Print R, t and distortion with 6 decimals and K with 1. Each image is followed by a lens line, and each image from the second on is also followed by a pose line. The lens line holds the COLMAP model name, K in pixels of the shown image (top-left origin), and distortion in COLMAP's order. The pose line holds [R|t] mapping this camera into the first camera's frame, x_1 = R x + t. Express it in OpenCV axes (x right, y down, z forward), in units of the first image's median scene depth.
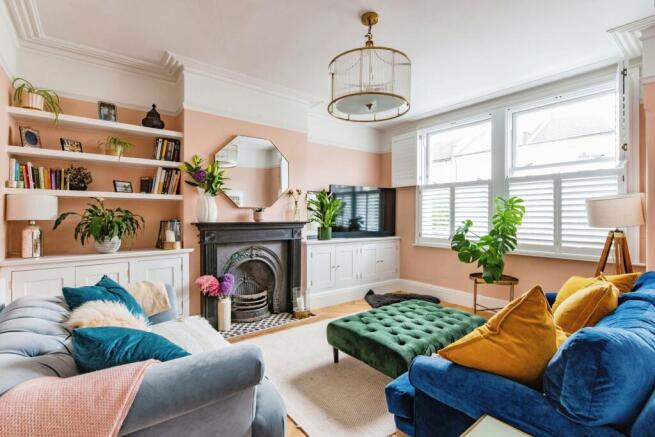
lens RADIAL K [[314.8, 0, 322.6], [0, 314.8, 213.8], [0, 0, 1]] dist [0.004498, 0.000828]
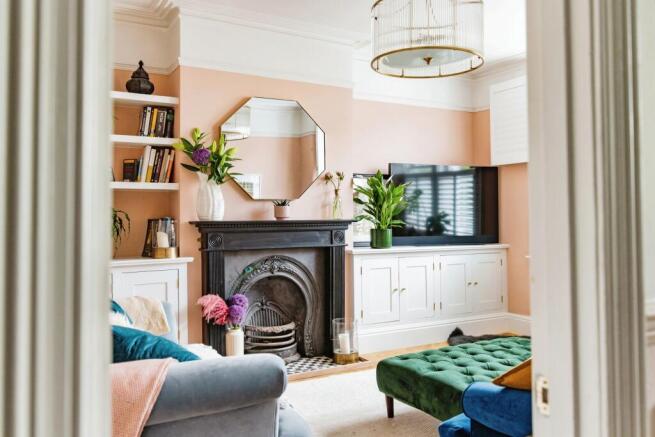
lens RADIAL K [[568.8, 0, 329.1], [0, 568.8, 217.7], [0, 0, 1]] dist [-0.005411, -0.004324]
pose [[0.992634, -0.005353, -0.121037, 0.057862], [0.007045, 0.999883, 0.013552, 0.004314], [0.120950, -0.014305, 0.992556, -0.255862]]
